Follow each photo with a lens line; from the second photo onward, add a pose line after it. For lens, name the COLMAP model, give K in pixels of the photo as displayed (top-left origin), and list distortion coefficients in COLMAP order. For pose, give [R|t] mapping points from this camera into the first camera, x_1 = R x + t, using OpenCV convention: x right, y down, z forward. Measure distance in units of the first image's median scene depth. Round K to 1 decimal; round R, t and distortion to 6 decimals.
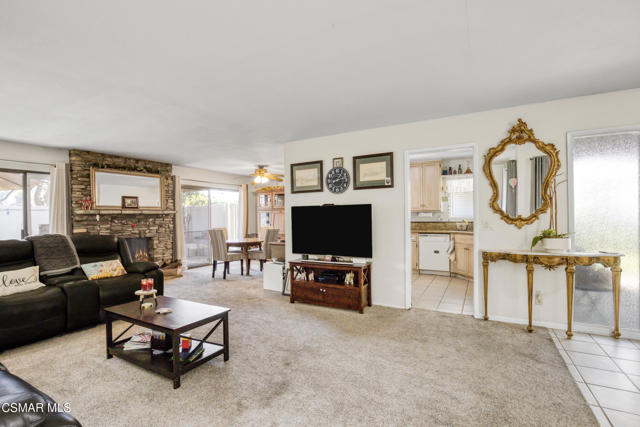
lens RADIAL K [[300.6, 0, 316.0], [0, 300.6, 213.1], [0, 0, 1]] dist [-0.005522, 0.000132]
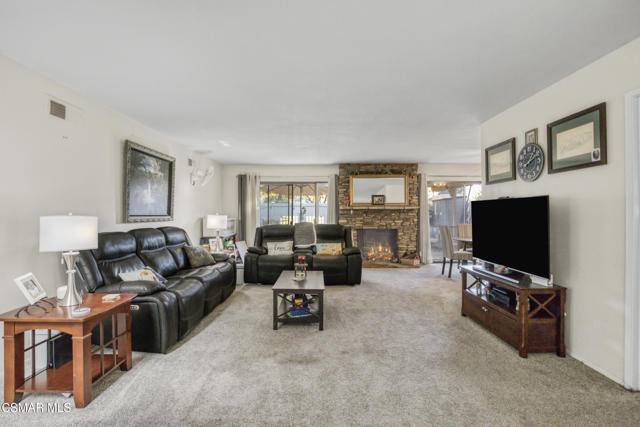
lens RADIAL K [[300.6, 0, 316.0], [0, 300.6, 213.1], [0, 0, 1]] dist [-0.005522, 0.000132]
pose [[0.489649, 0.014182, -0.871804, 0.410402], [0.001916, 0.999848, 0.017341, -0.004364], [0.871917, -0.010161, 0.489547, 0.211644]]
